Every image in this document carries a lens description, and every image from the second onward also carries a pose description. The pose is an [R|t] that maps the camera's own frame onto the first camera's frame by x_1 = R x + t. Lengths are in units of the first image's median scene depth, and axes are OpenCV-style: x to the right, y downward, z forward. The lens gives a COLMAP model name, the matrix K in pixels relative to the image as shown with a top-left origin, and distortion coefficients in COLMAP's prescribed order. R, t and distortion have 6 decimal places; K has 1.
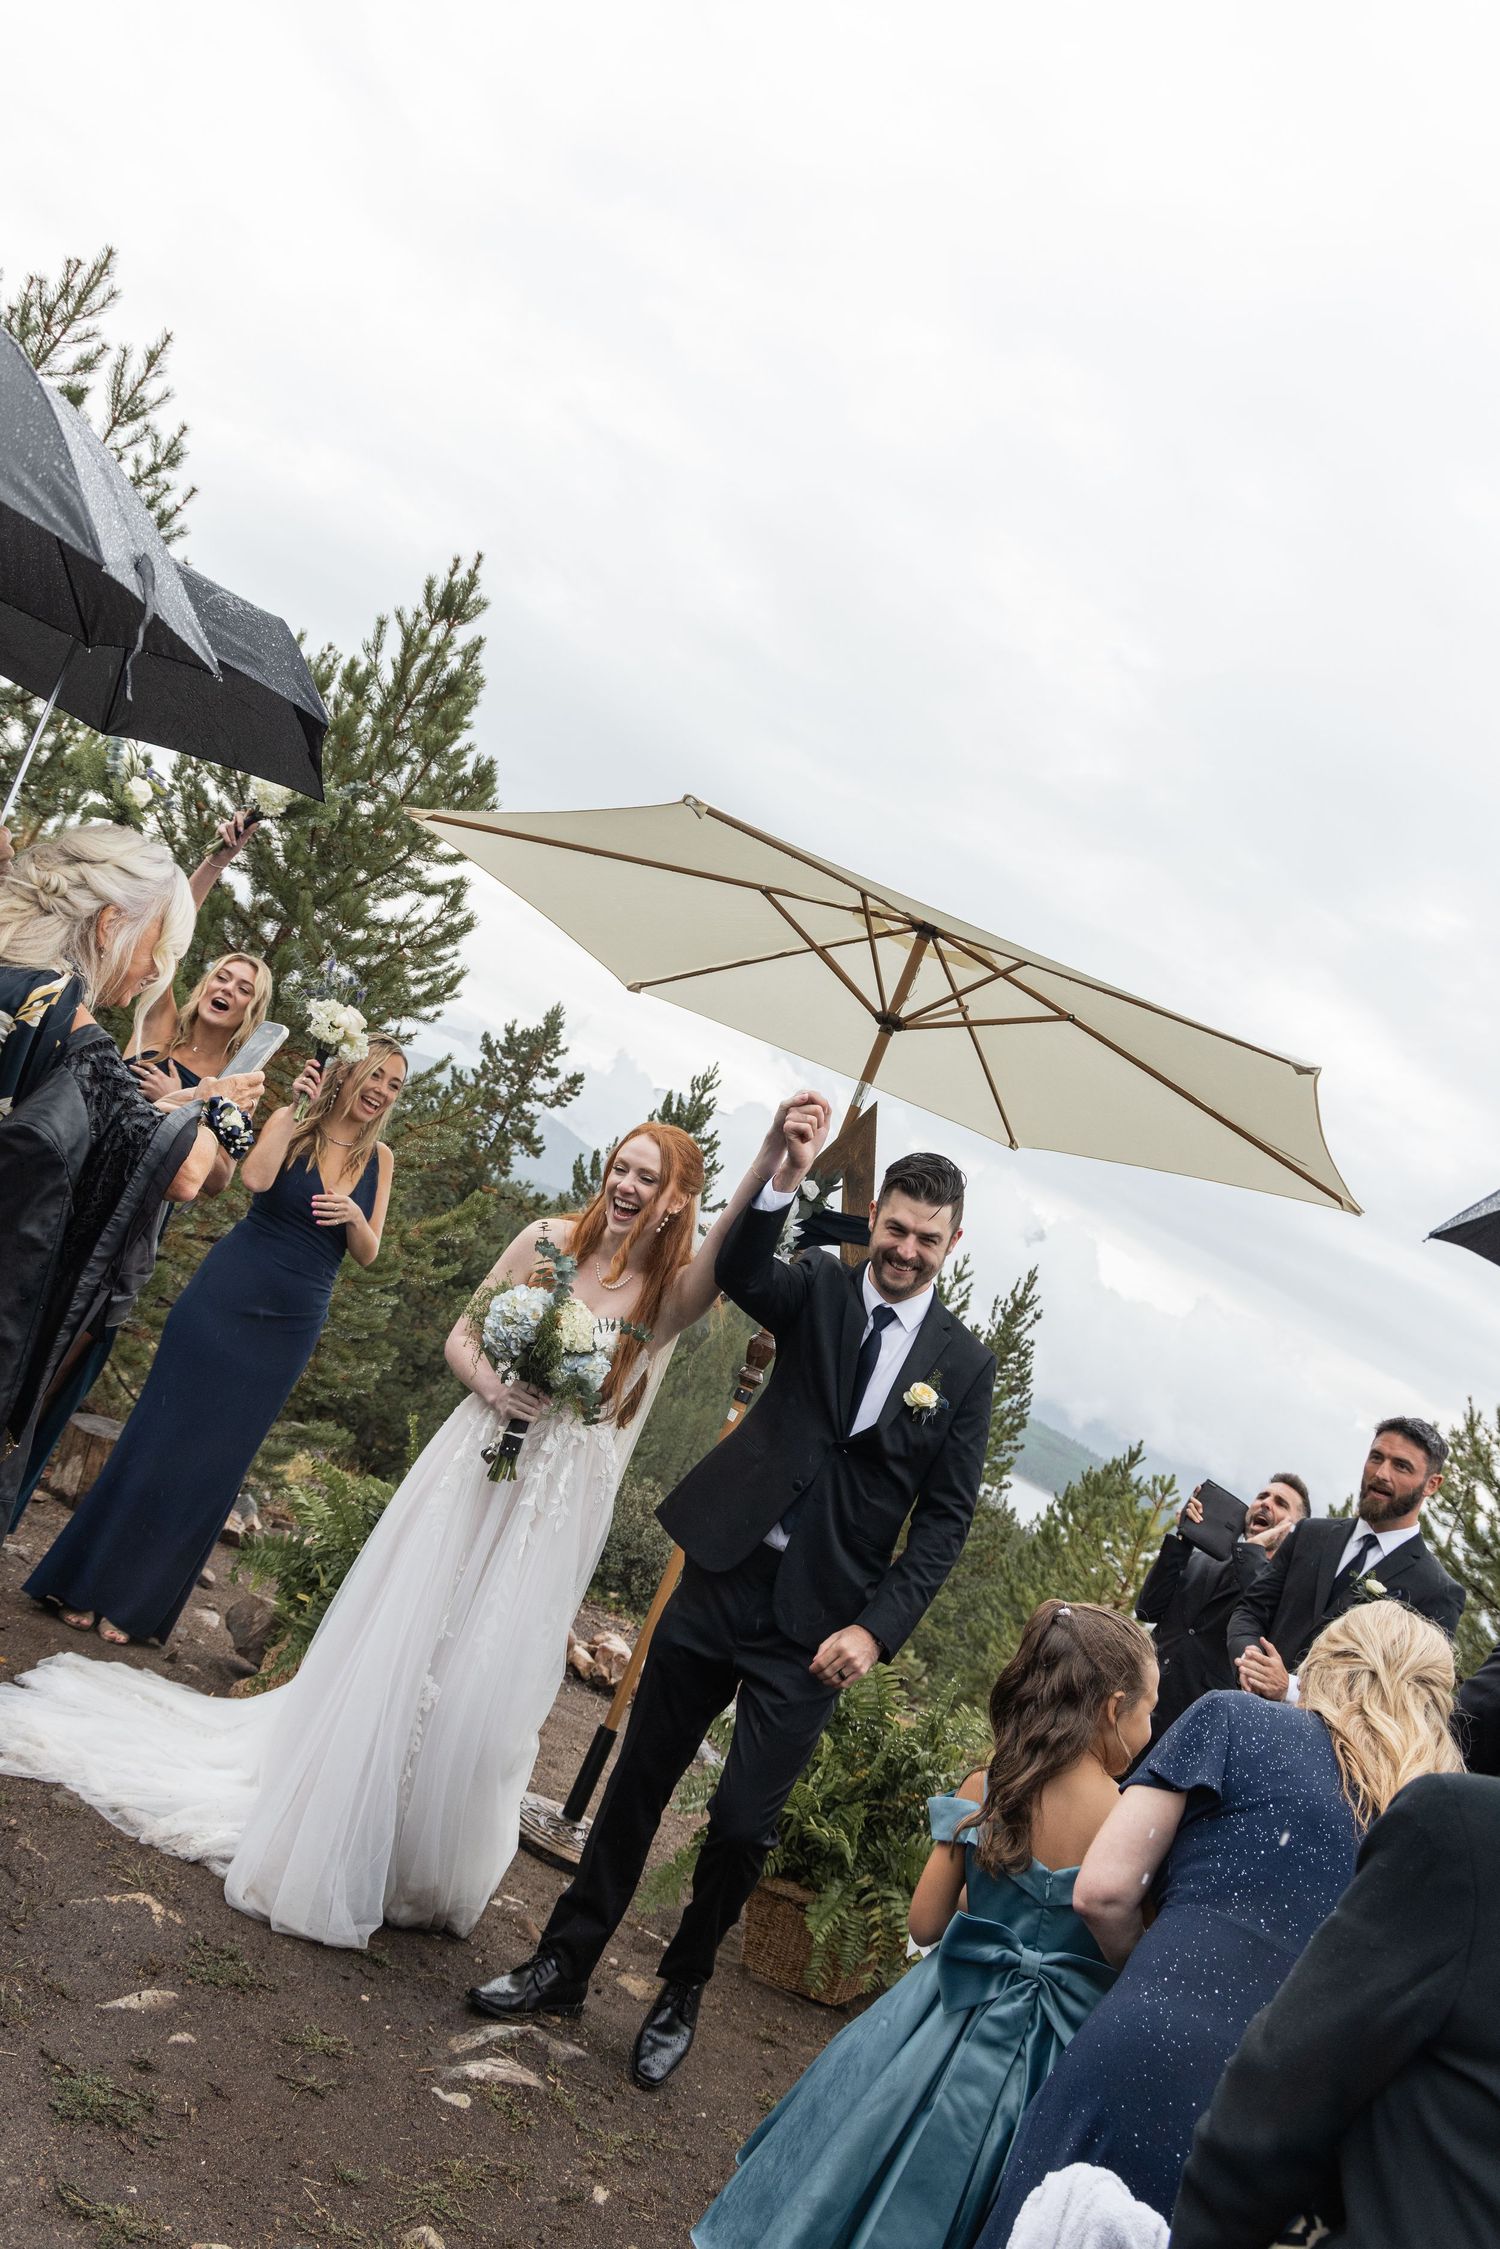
lens RADIAL K [[1800.1, 0, 742.7], [0, 1800.1, 1130.9], [0, 0, 1]] dist [0.010827, -0.004419]
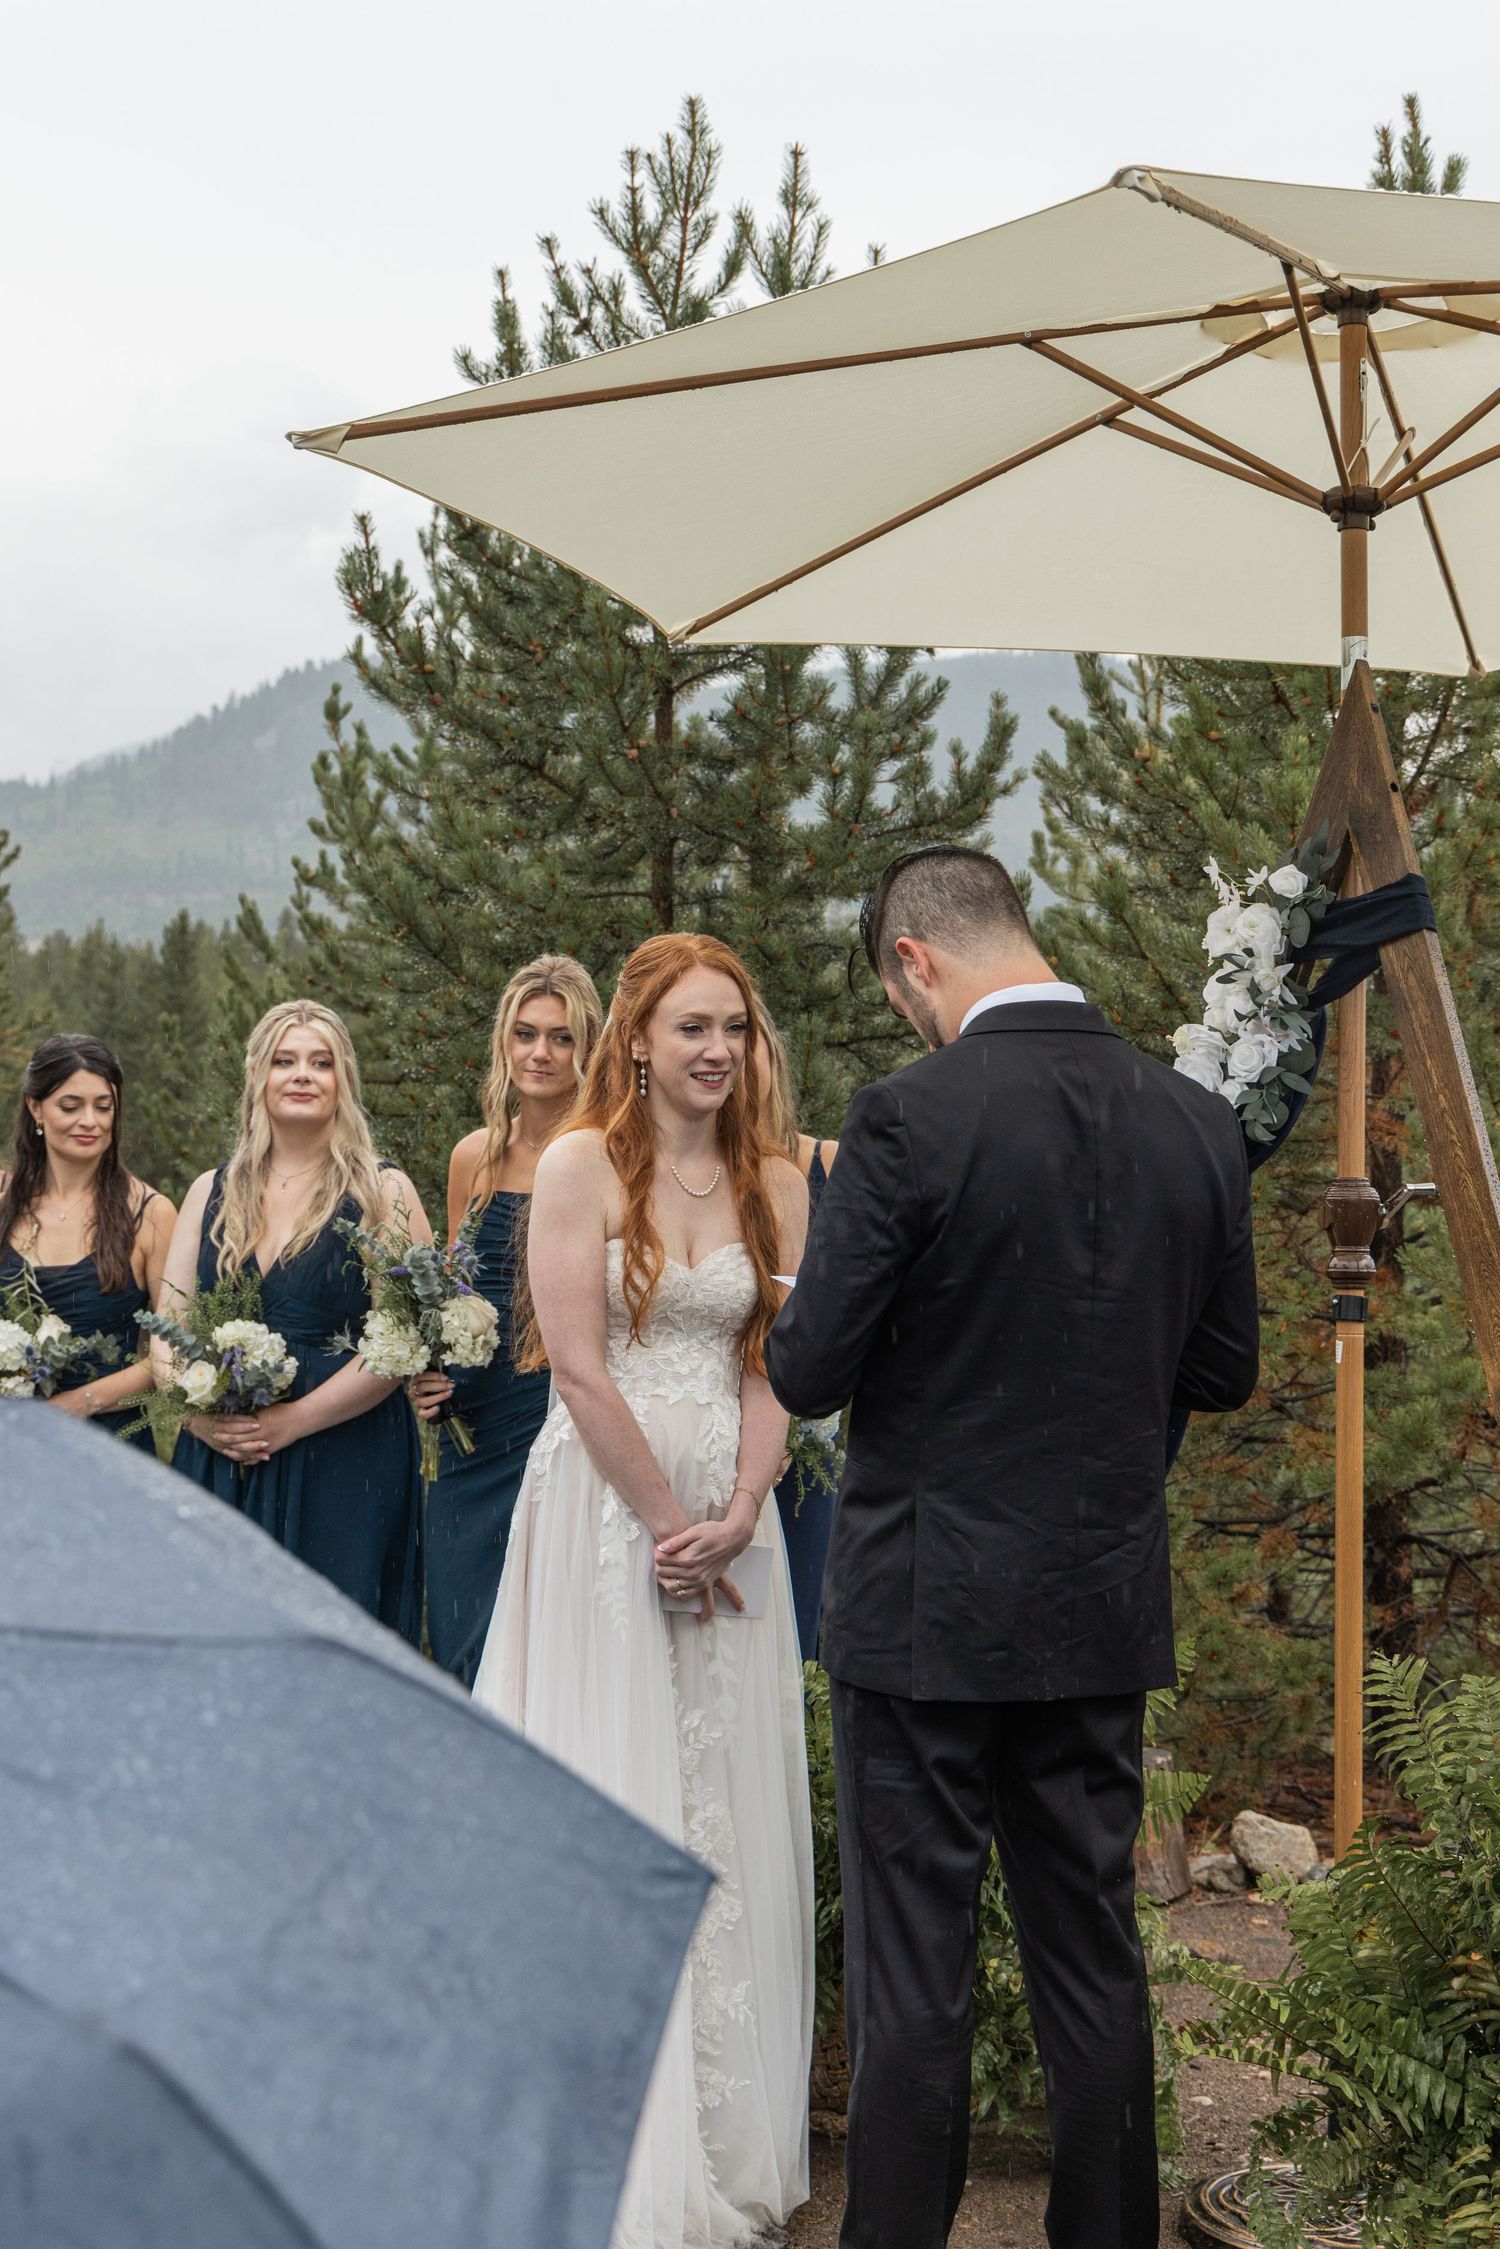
lens RADIAL K [[3377.1, 0, 750.0], [0, 3377.1, 1124.5], [0, 0, 1]] dist [0.001469, 0.009717]
pose [[0.536503, -0.401044, -0.742515, 0.397565], [0.303569, 0.912680, -0.273609, 0.193507], [0.787407, -0.078612, 0.611400, 0.185635]]
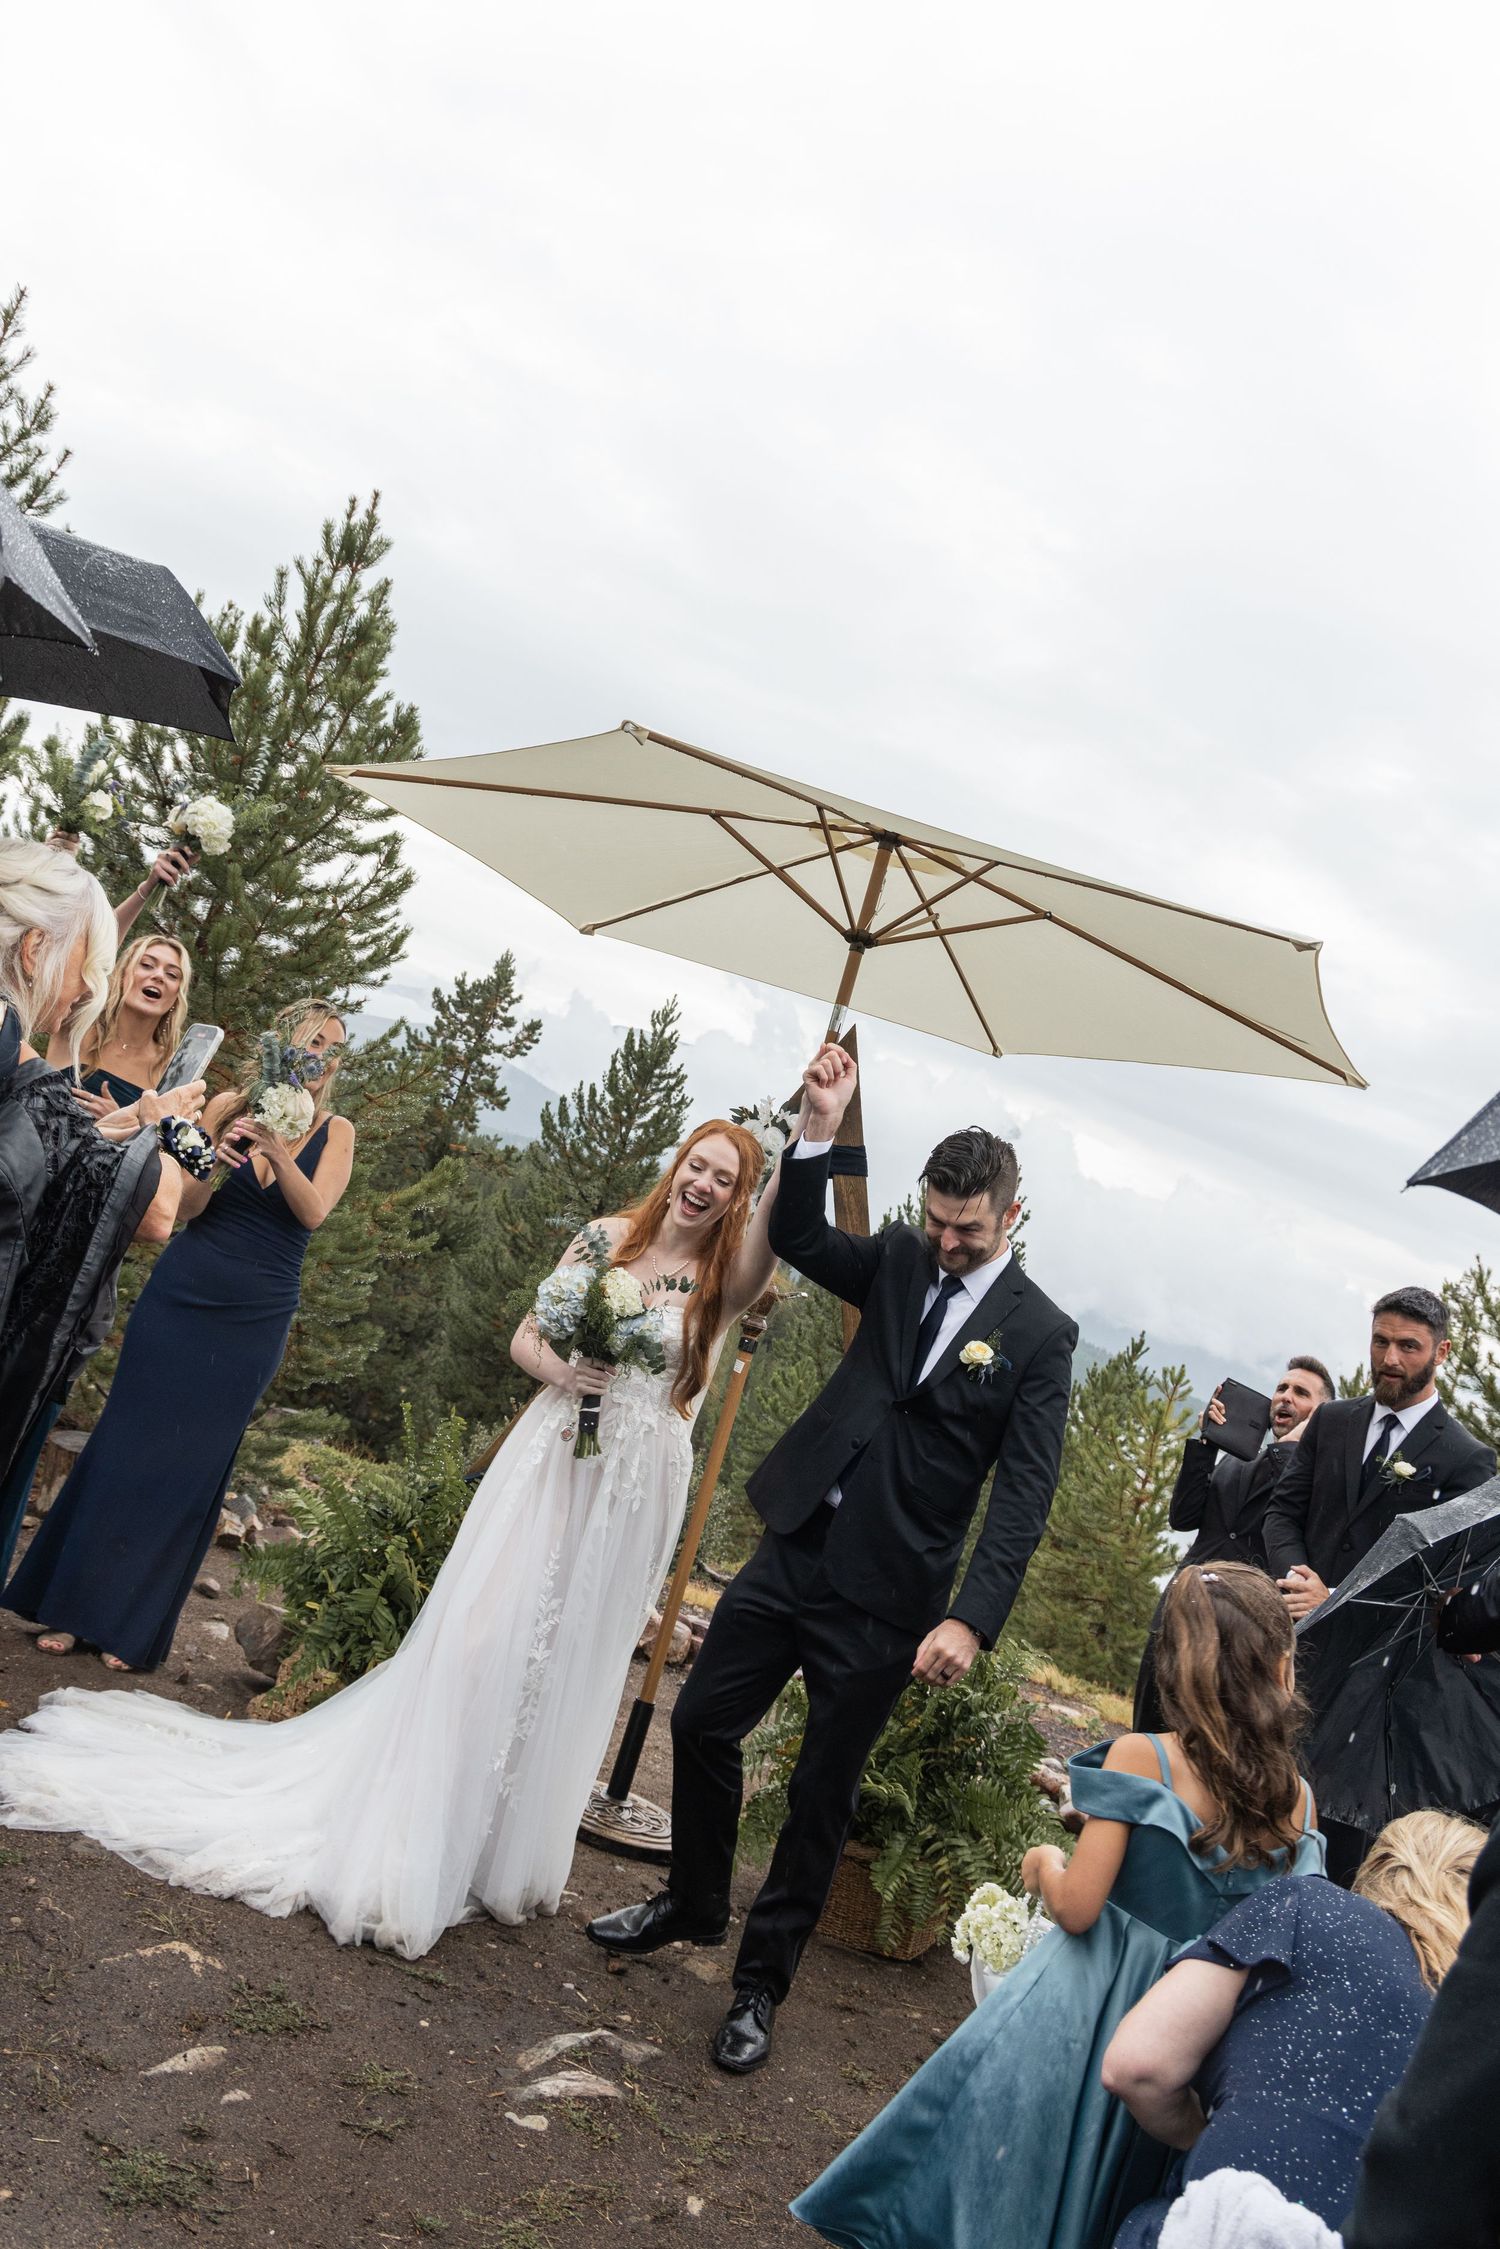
lens RADIAL K [[1823.2, 0, 748.8], [0, 1823.2, 1116.7], [0, 0, 1]] dist [-0.001630, 0.009141]
pose [[0.994292, -0.104888, 0.019567, -0.003483], [0.104201, 0.993998, 0.033326, -0.003432], [-0.022945, -0.031097, 0.999253, 0.022131]]
